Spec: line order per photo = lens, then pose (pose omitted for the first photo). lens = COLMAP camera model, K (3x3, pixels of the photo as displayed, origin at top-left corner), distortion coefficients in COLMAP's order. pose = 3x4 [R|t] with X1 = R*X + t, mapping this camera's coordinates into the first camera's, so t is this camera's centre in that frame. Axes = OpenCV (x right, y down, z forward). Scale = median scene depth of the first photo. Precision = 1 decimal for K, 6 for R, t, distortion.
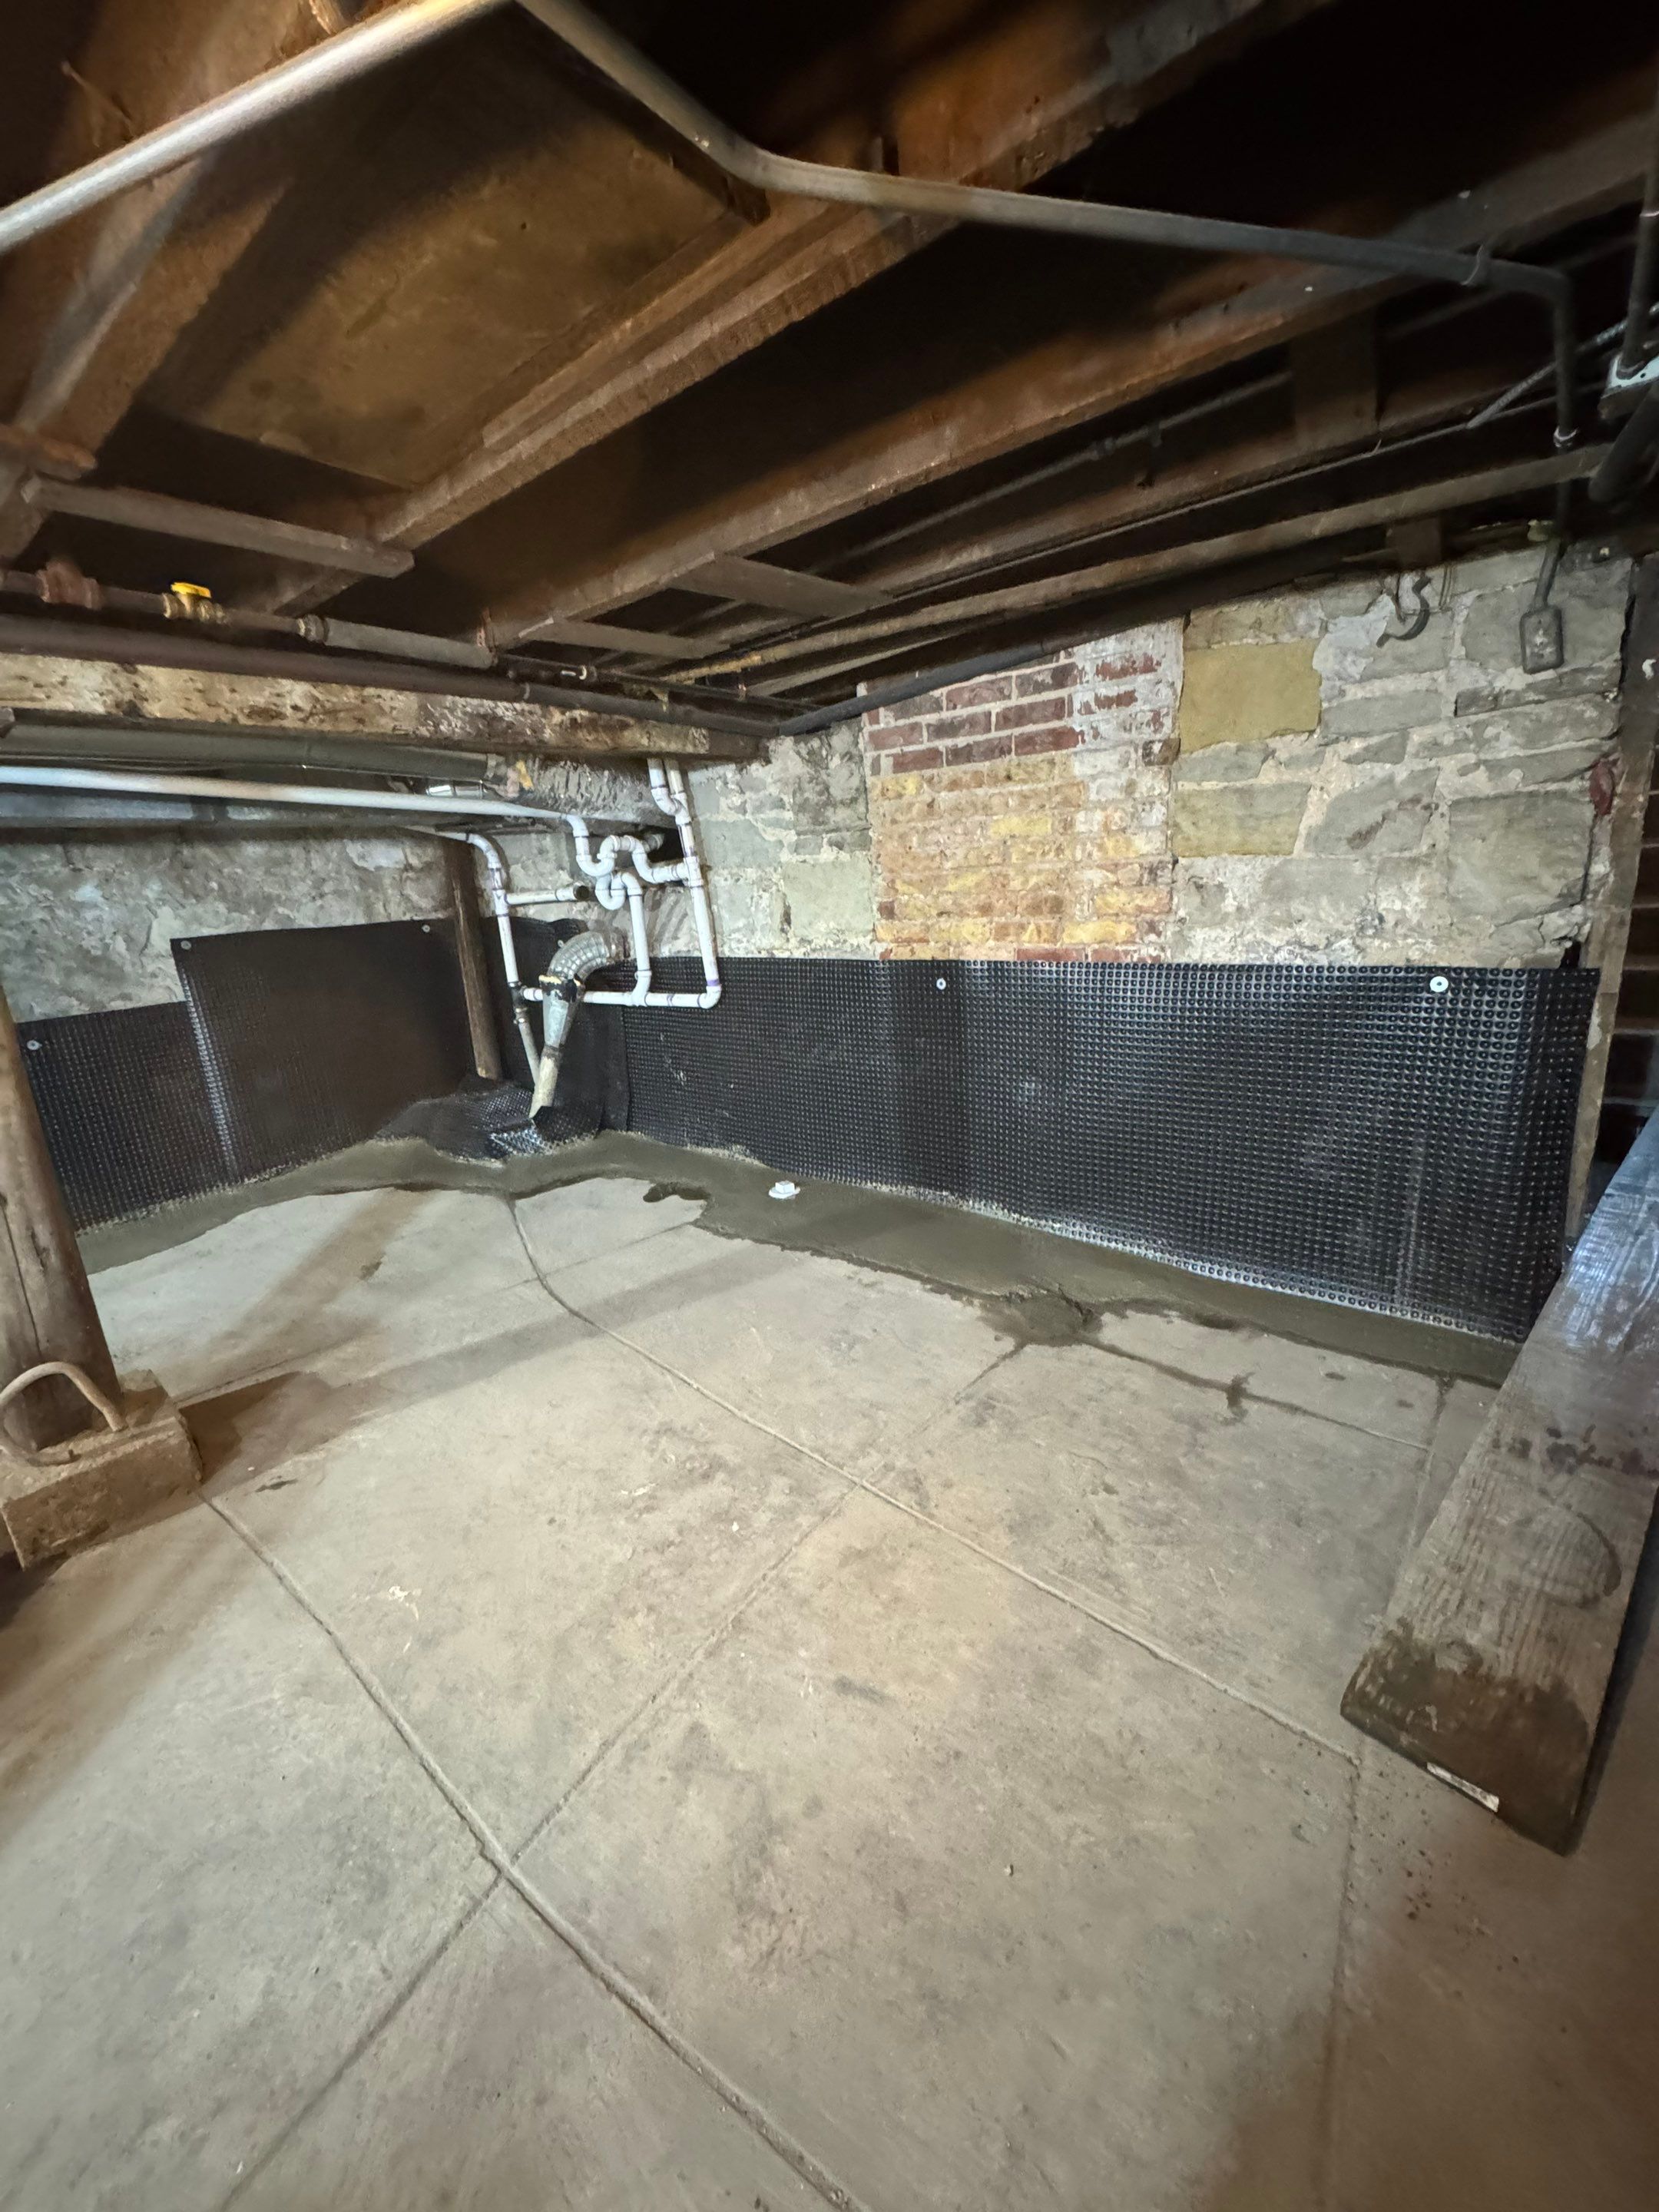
lens RADIAL K [[879.1, 0, 831.3], [0, 879.1, 1107.3], [0, 0, 1]] dist [-0.002591, -0.000253]
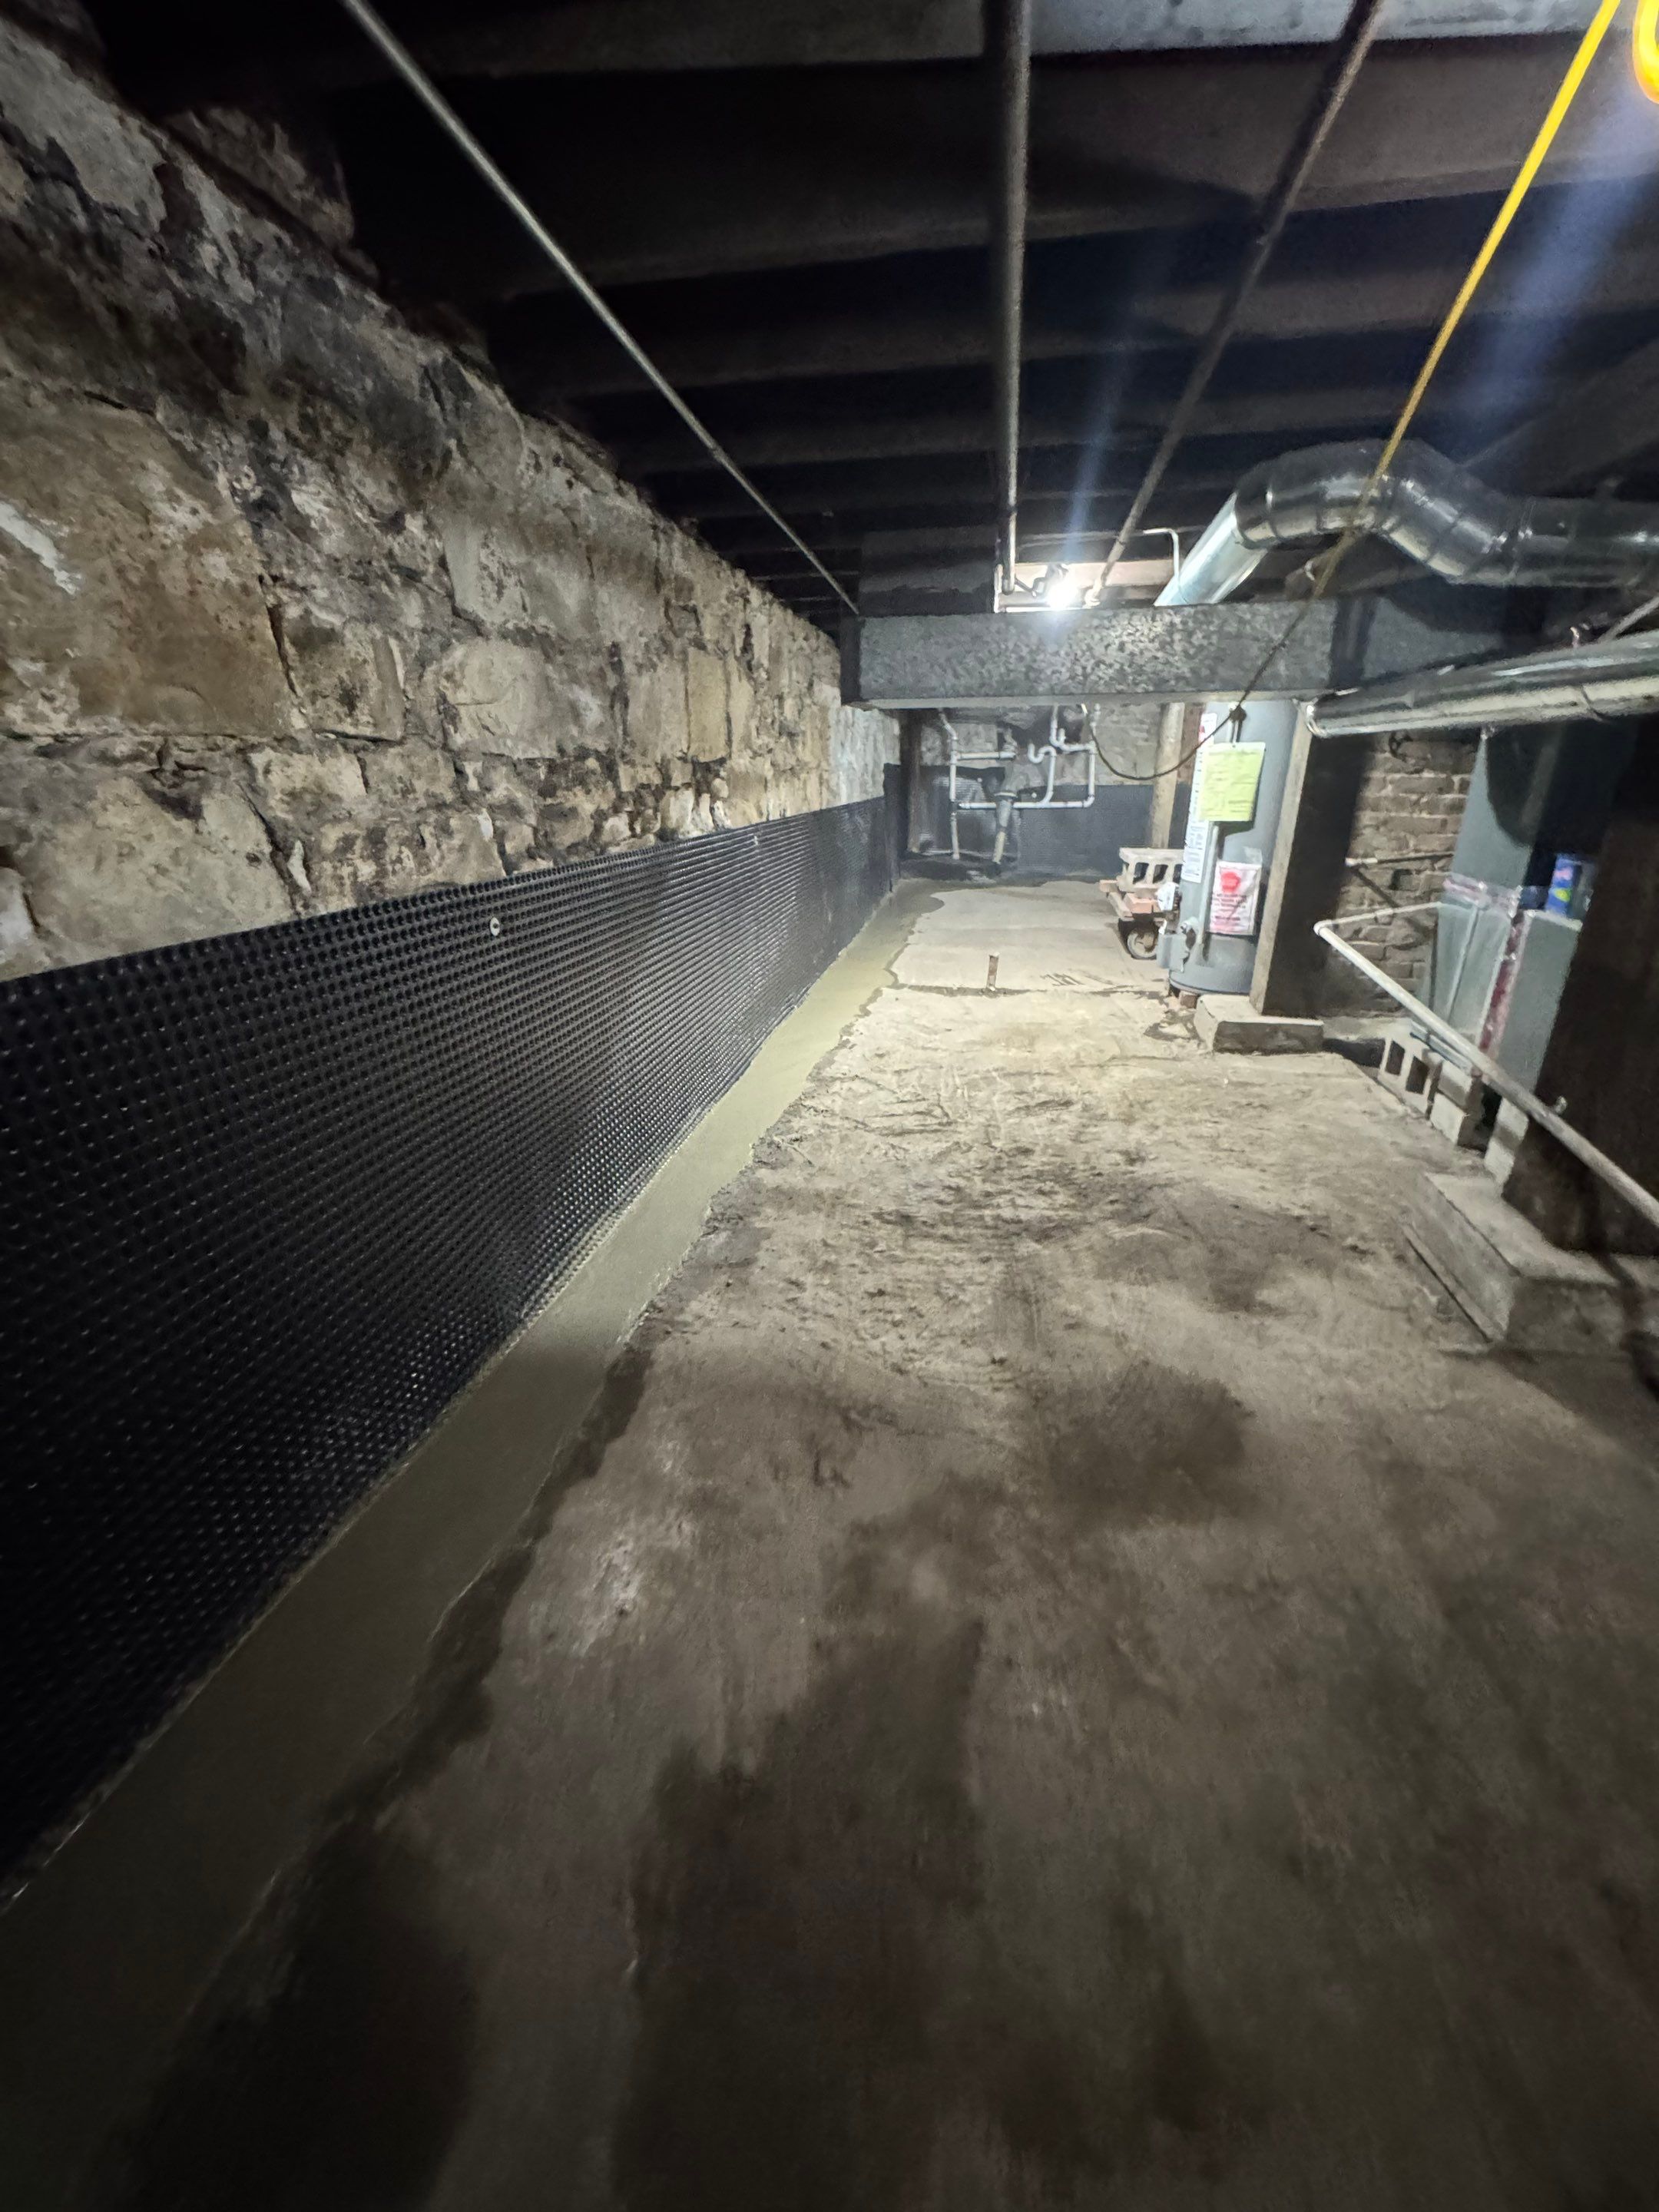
lens RADIAL K [[879.1, 0, 831.3], [0, 879.1, 1107.3], [0, 0, 1]] dist [-0.002591, -0.000253]
pose [[0.881620, -0.114115, 0.457955, -2.678904], [0.072936, 0.991614, 0.106685, 0.538255], [-0.466290, -0.060654, 0.882550, -1.142792]]
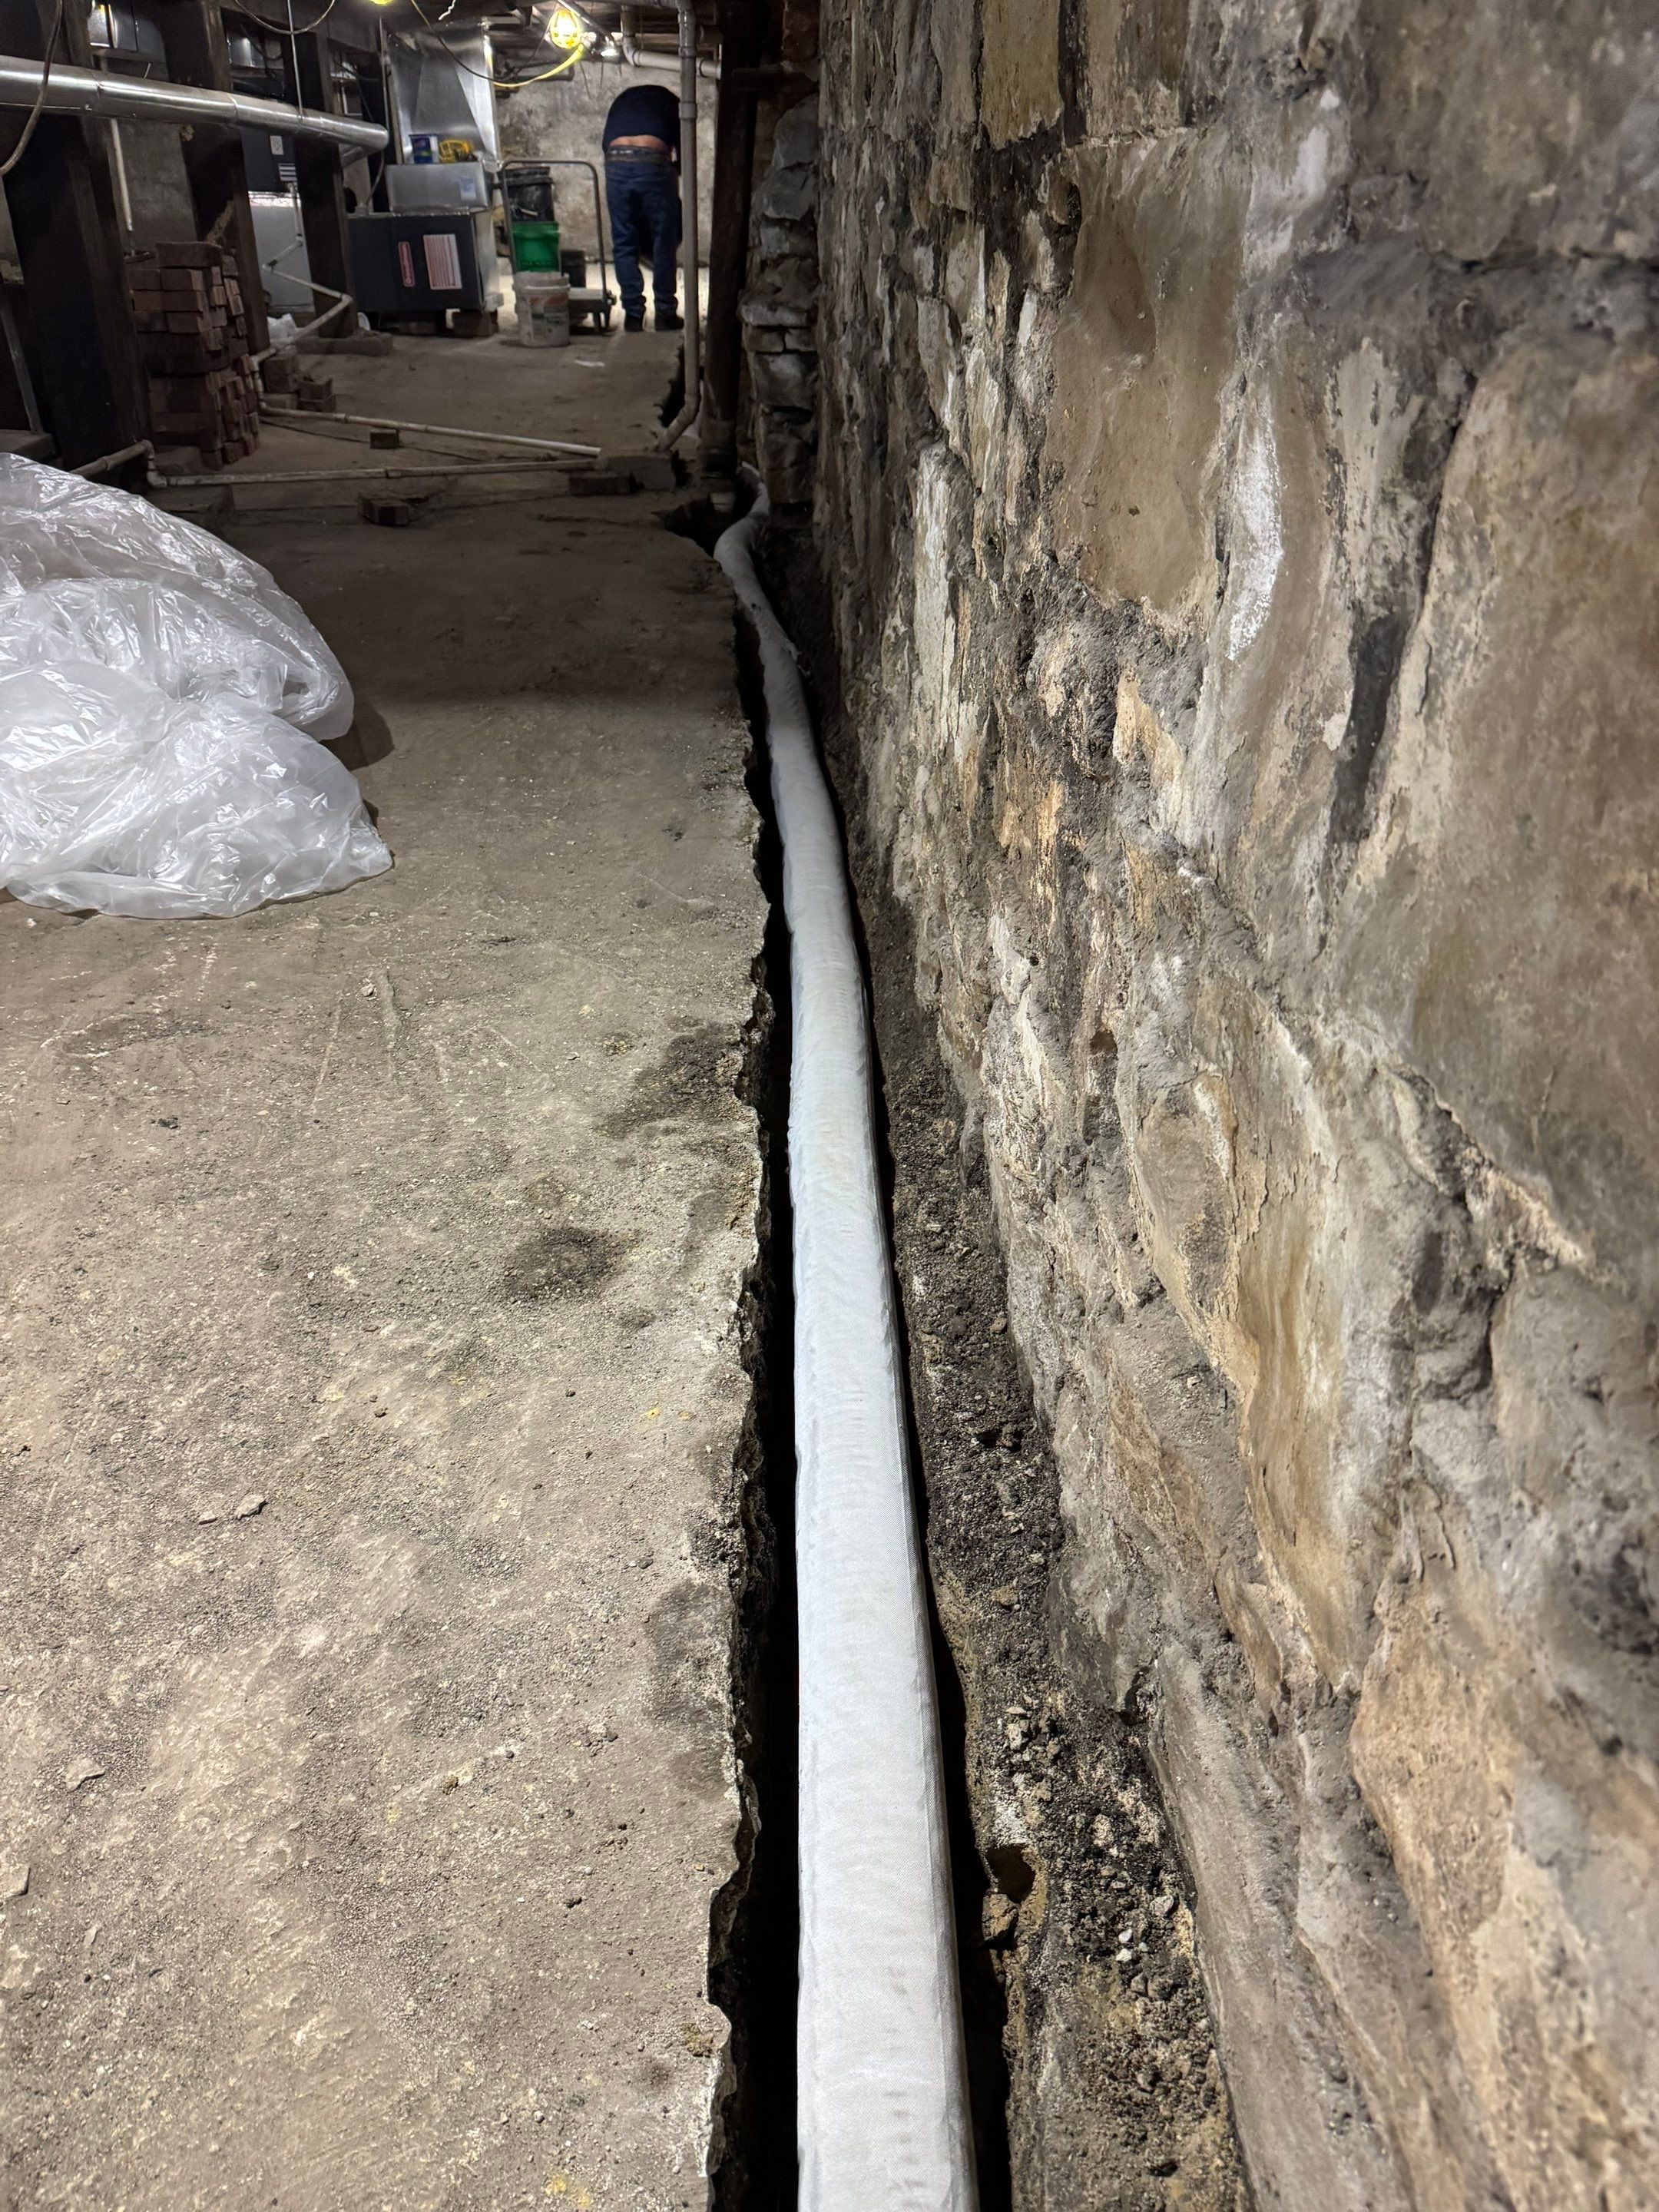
lens RADIAL K [[1542.4, 0, 823.7], [0, 1542.4, 1112.5], [0, 0, 1]] dist [0.035546, -0.036631]
pose [[-0.744411, 0.405956, -0.530142, -1.687837], [-0.131537, 0.689244, 0.712489, 0.032837], [0.654637, 0.600119, -0.459683, 0.438105]]
